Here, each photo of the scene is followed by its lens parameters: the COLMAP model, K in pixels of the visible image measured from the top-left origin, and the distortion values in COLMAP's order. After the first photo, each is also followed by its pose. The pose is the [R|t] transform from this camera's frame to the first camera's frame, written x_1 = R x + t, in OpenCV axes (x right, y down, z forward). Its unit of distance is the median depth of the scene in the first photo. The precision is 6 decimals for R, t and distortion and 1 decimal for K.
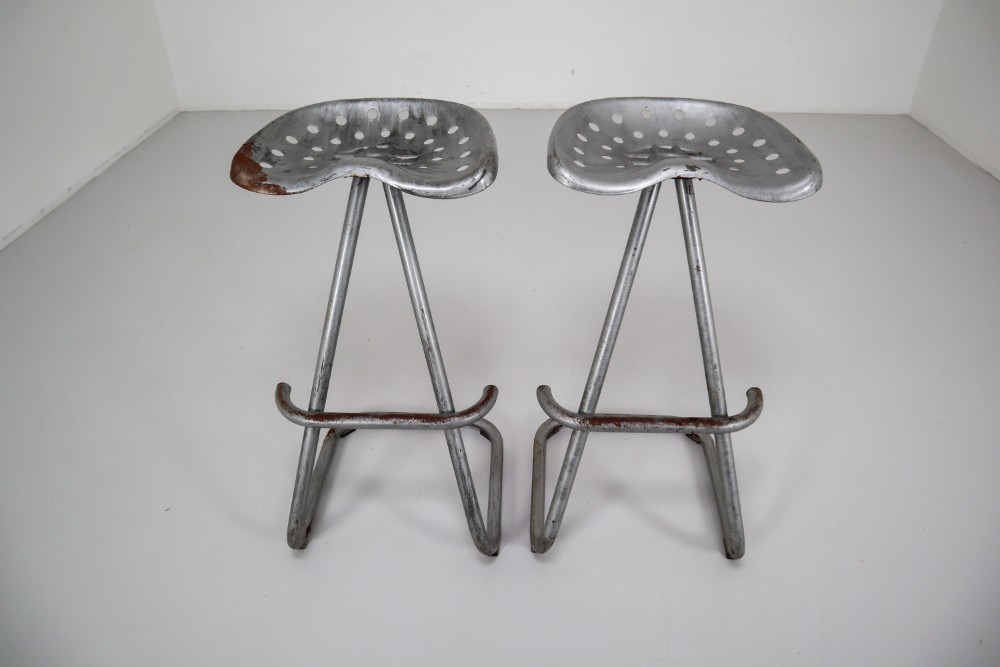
lens RADIAL K [[683.7, 0, 506.8], [0, 683.7, 334.5], [0, 0, 1]] dist [-0.085769, 0.031108]
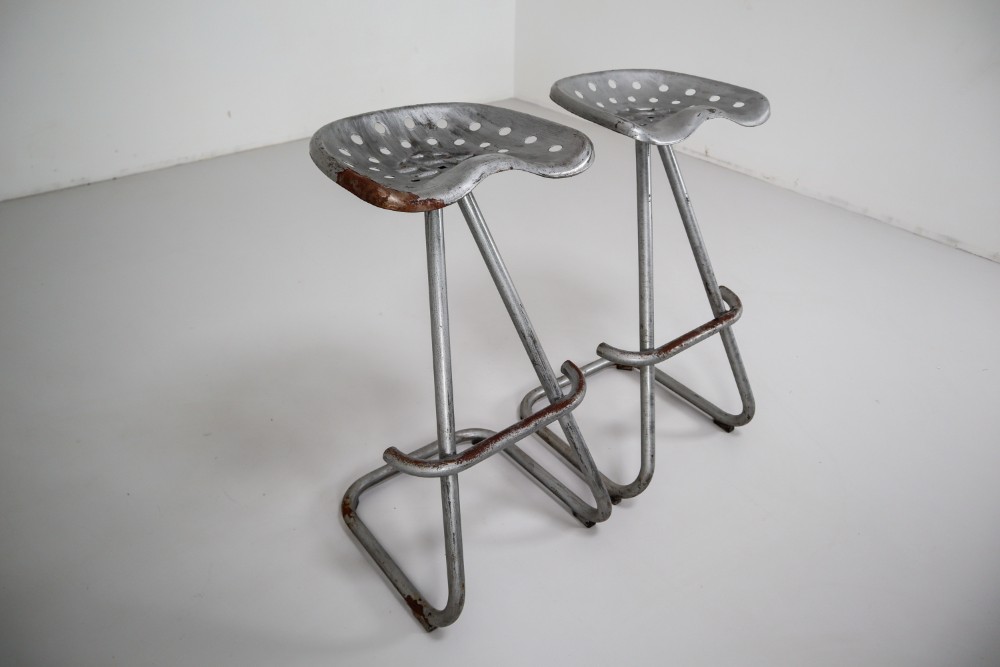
lens RADIAL K [[683.7, 0, 498.2], [0, 683.7, 339.0], [0, 0, 1]] dist [-0.085769, 0.031108]
pose [[0.761884, -0.336855, 0.553228, -0.707217], [0.362888, 0.929479, 0.066196, -0.066269], [-0.536512, 0.150326, 0.830395, 0.206246]]
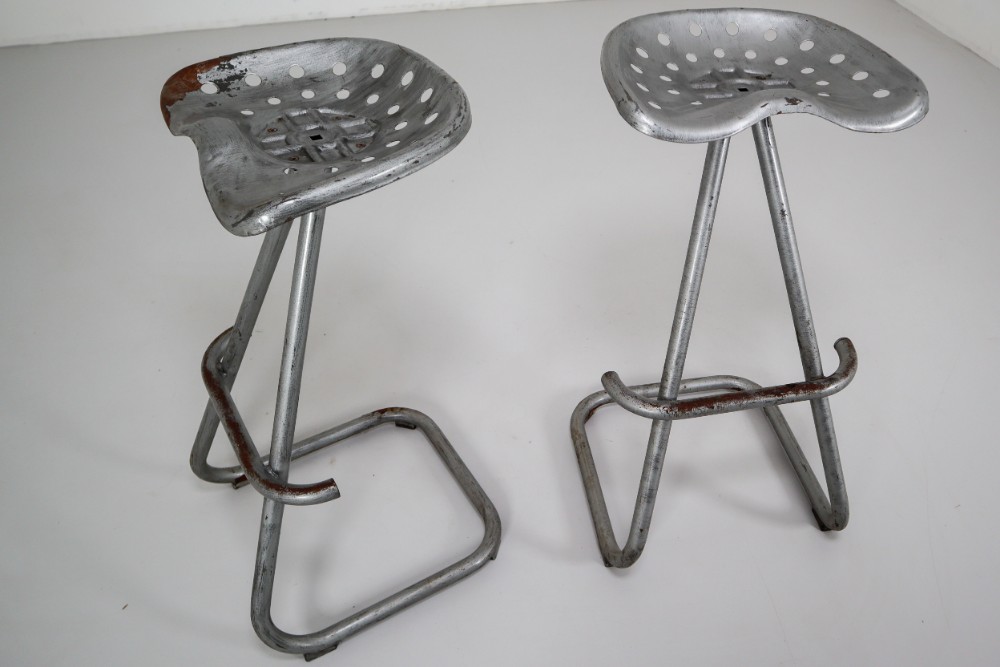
lens RADIAL K [[823.2, 0, 553.4], [0, 823.2, 323.2], [0, 0, 1]] dist [-0.093724, 0.026400]
pose [[0.972025, -0.140348, 0.188337, -0.203349], [0.127679, 0.988755, 0.077853, -0.074315], [-0.197145, -0.051628, 0.979014, 0.046721]]
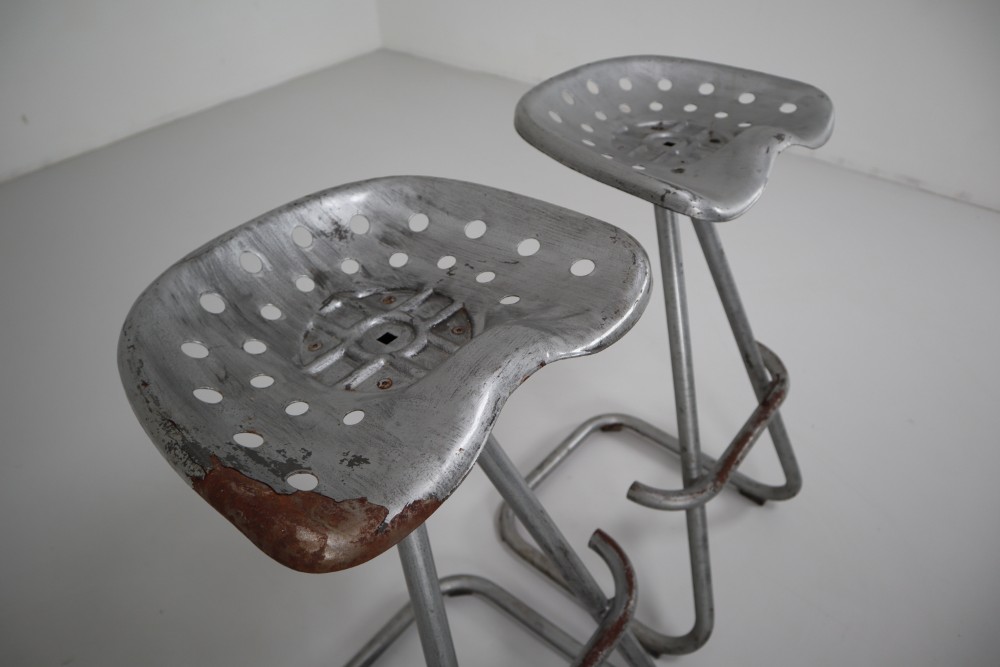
lens RADIAL K [[683.7, 0, 497.2], [0, 683.7, 342.0], [0, 0, 1]] dist [-0.085769, 0.031108]
pose [[0.603904, -0.507197, 0.614859, -0.439169], [0.476662, 0.848081, 0.231413, -0.317767], [-0.638822, 0.153329, 0.753921, 0.547640]]
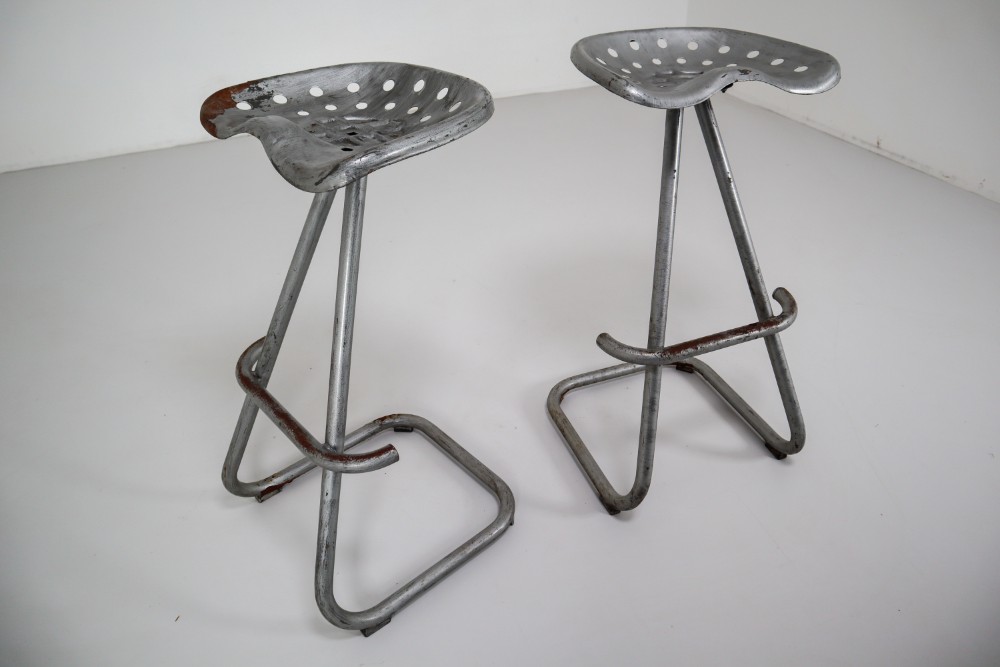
lens RADIAL K [[683.7, 0, 501.5], [0, 683.7, 332.2], [0, 0, 1]] dist [-0.085769, 0.031108]
pose [[0.919765, -0.234177, 0.314949, -0.403537], [0.247219, 0.968959, -0.001508, 0.042040], [-0.304820, 0.079248, 0.949107, 0.142960]]
